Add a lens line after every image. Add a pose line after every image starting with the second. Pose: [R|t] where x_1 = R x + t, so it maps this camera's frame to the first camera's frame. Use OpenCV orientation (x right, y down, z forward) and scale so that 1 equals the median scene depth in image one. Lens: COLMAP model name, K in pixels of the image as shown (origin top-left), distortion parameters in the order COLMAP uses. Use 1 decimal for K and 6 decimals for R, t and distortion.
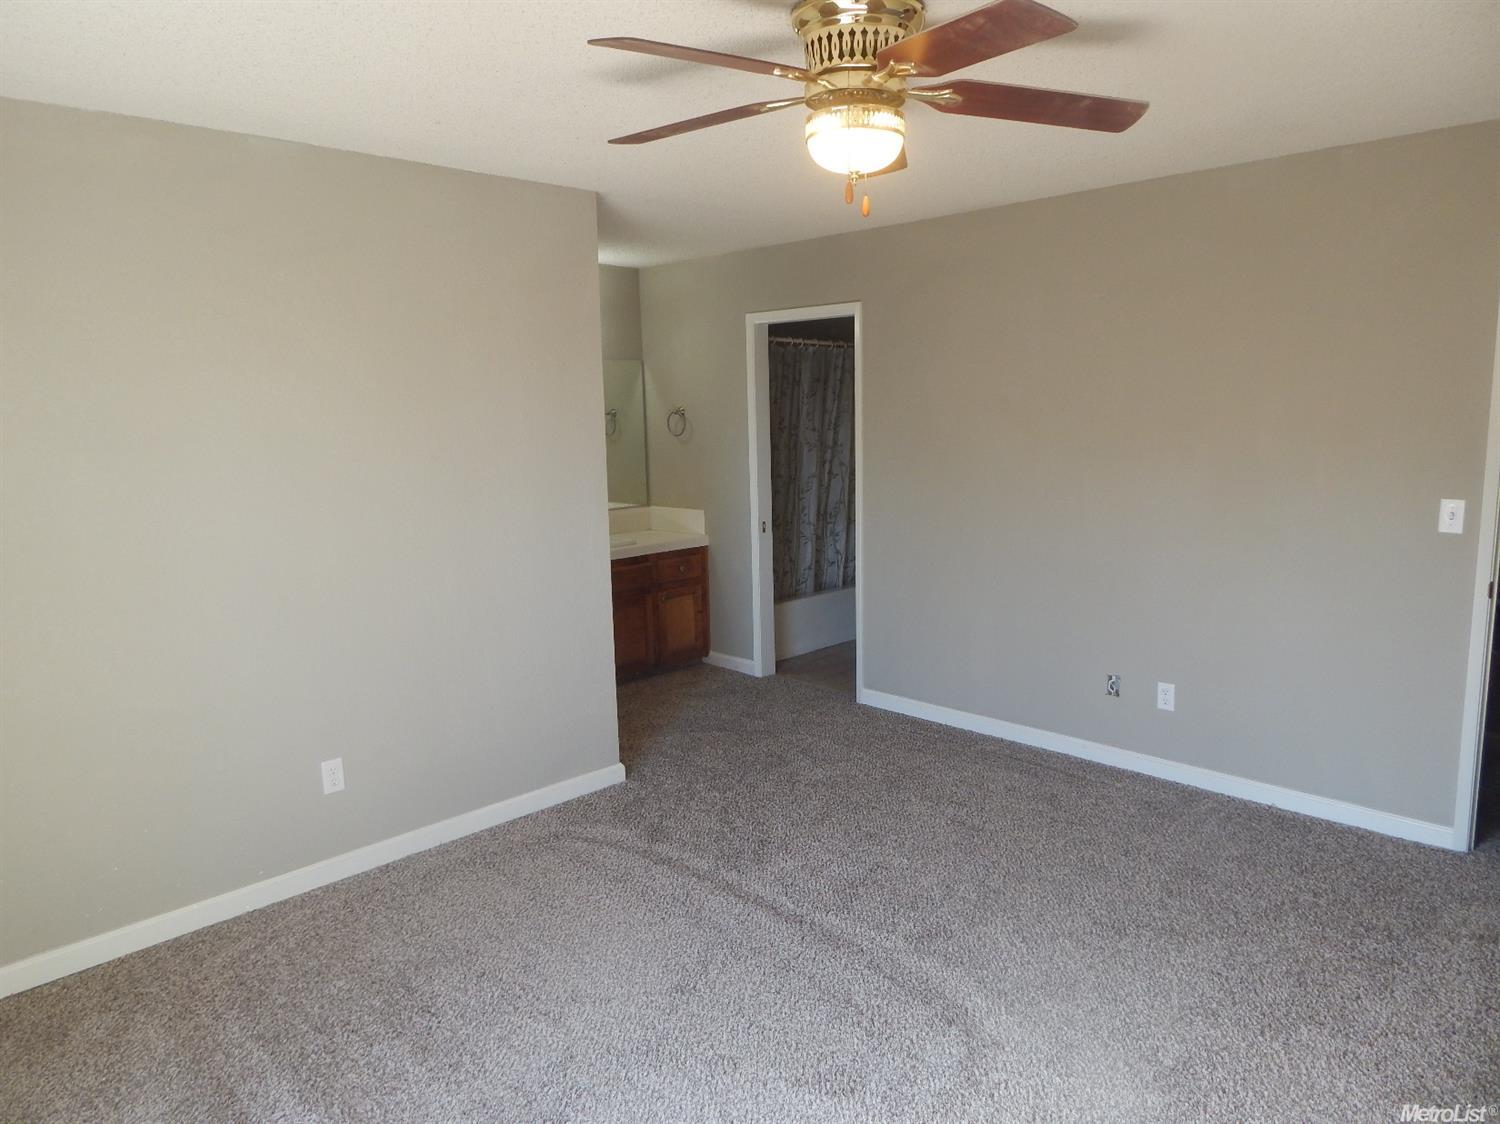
lens RADIAL K [[988.6, 0, 750.0], [0, 988.6, 562.0], [0, 0, 1]] dist [0.007760, -0.009798]
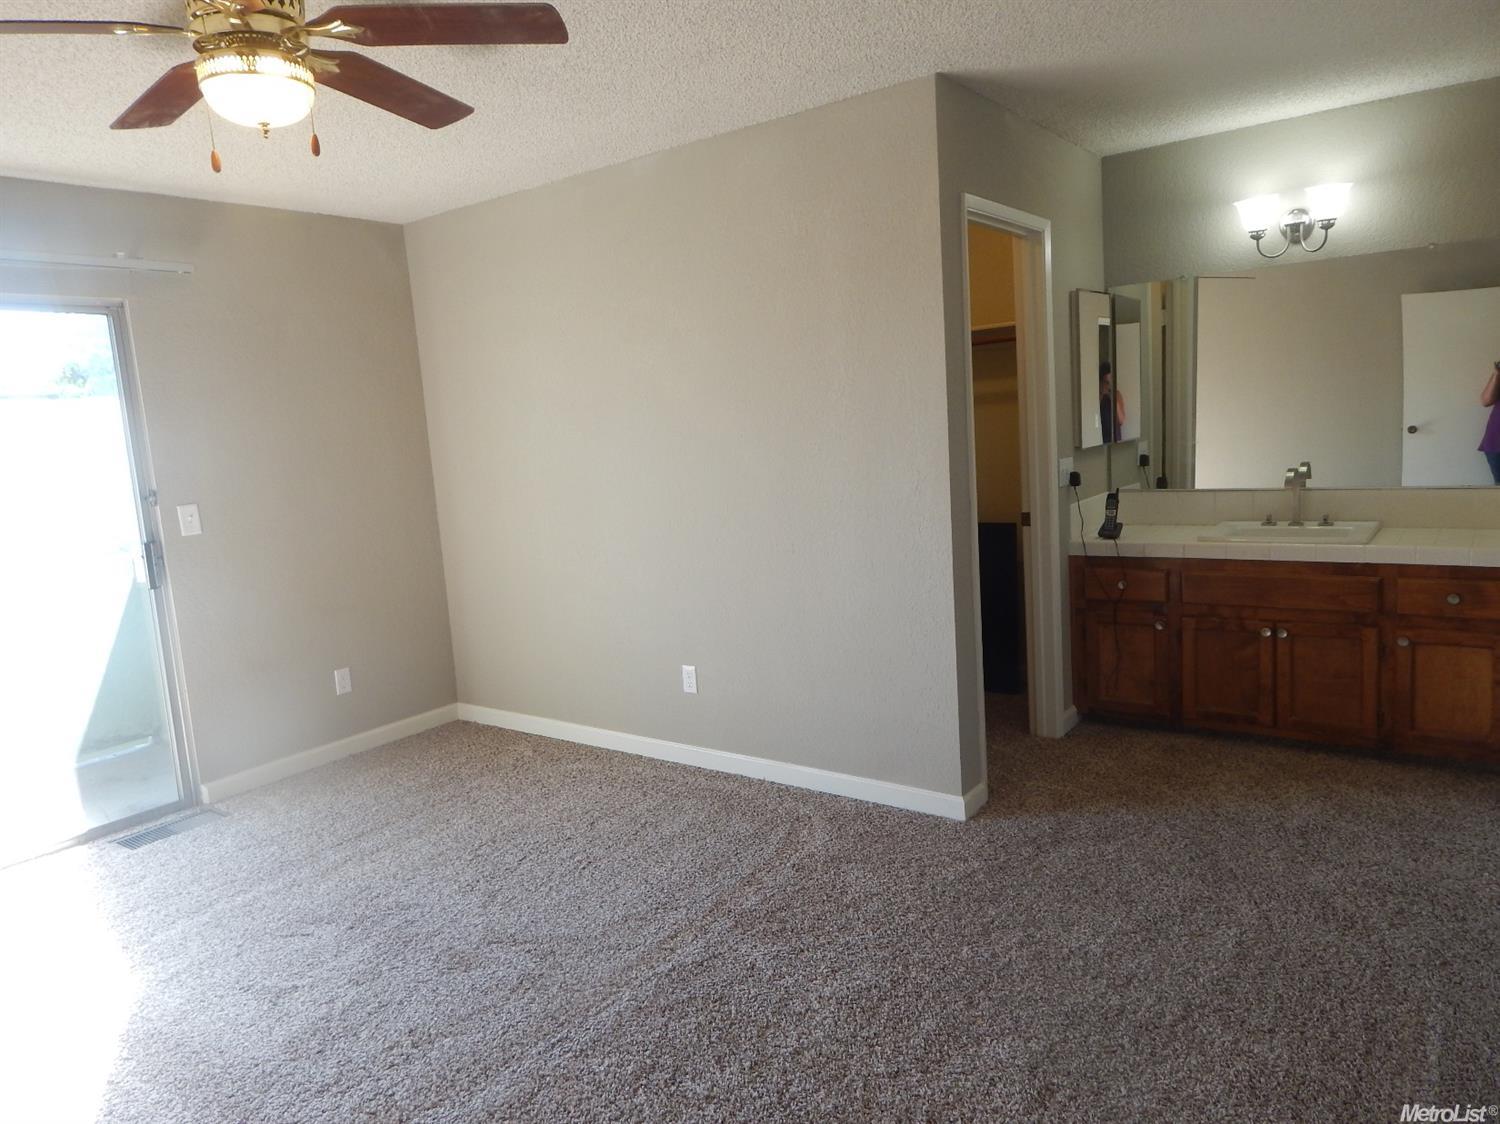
lens RADIAL K [[988.6, 0, 750.0], [0, 988.6, 562.0], [0, 0, 1]] dist [0.007760, -0.009798]
pose [[0.148316, 0.156165, -0.976532, 0.650723], [-0.088573, 0.985582, 0.144160, -0.093379], [0.984966, 0.065113, 0.160009, 0.749131]]
